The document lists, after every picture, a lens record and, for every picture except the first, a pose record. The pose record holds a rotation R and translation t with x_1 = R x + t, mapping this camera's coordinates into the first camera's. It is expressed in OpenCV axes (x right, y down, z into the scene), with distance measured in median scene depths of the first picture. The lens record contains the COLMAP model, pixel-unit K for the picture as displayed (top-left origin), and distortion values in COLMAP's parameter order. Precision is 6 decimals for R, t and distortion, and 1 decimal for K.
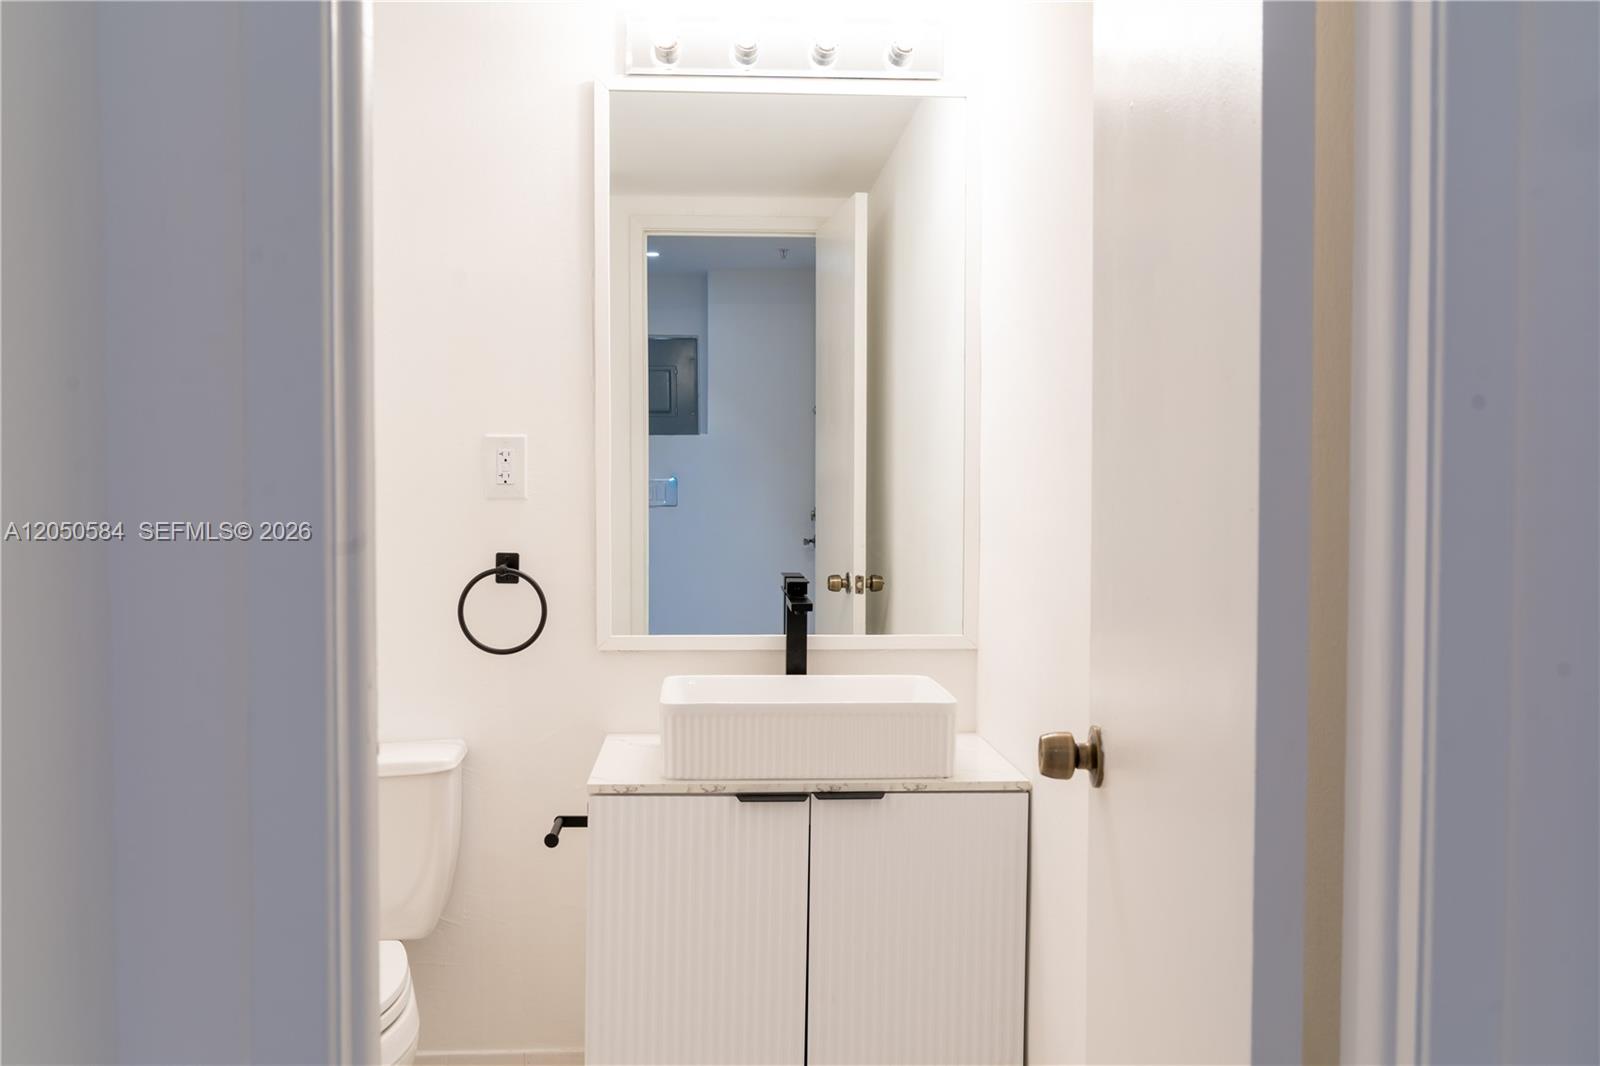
lens RADIAL K [[1348.3, 0, 796.7], [0, 1348.3, 530.6], [0, 0, 1]] dist [-0.005637, 0.003473]
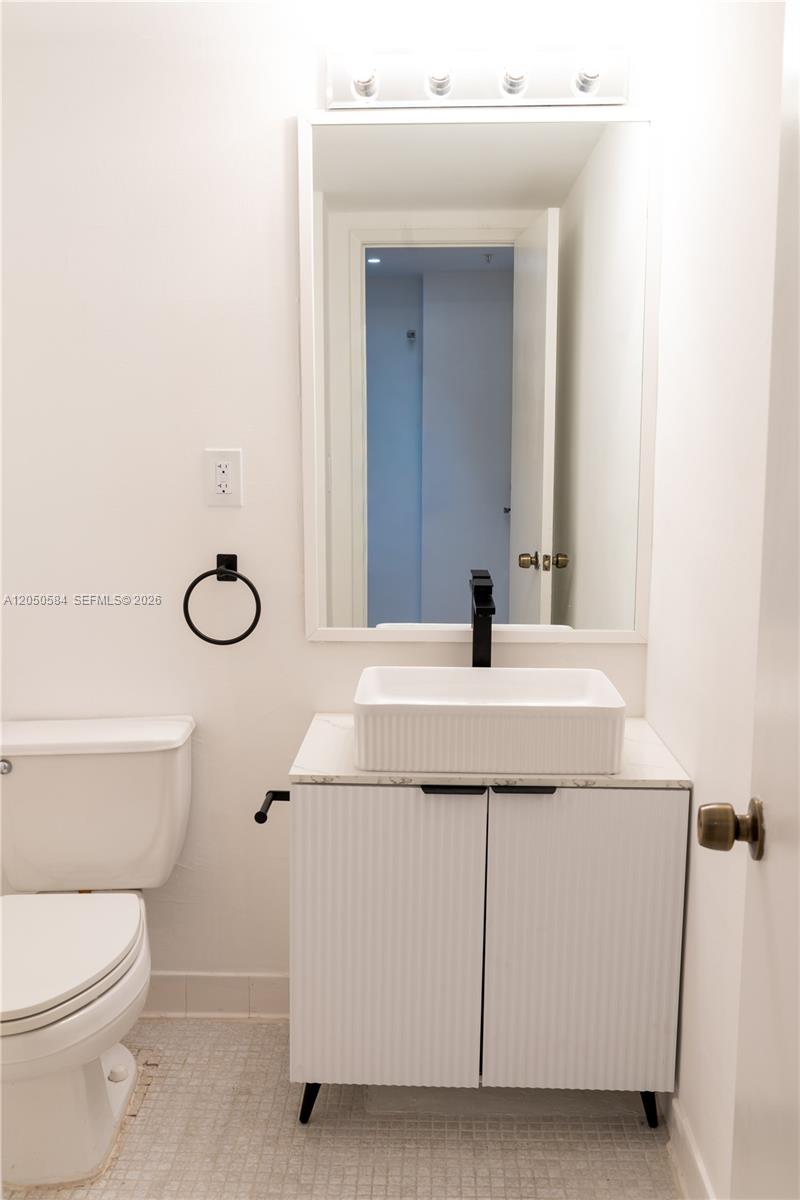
lens RADIAL K [[1089.1, 0, 400.5], [0, 1089.1, 601.1], [0, 0, 1]] dist [-0.005539, -0.005526]
pose [[0.995213, 0.011984, -0.096991, 0.022568], [-0.000717, 0.993321, 0.115378, -0.057861], [0.097726, -0.114757, 0.988575, 0.123844]]
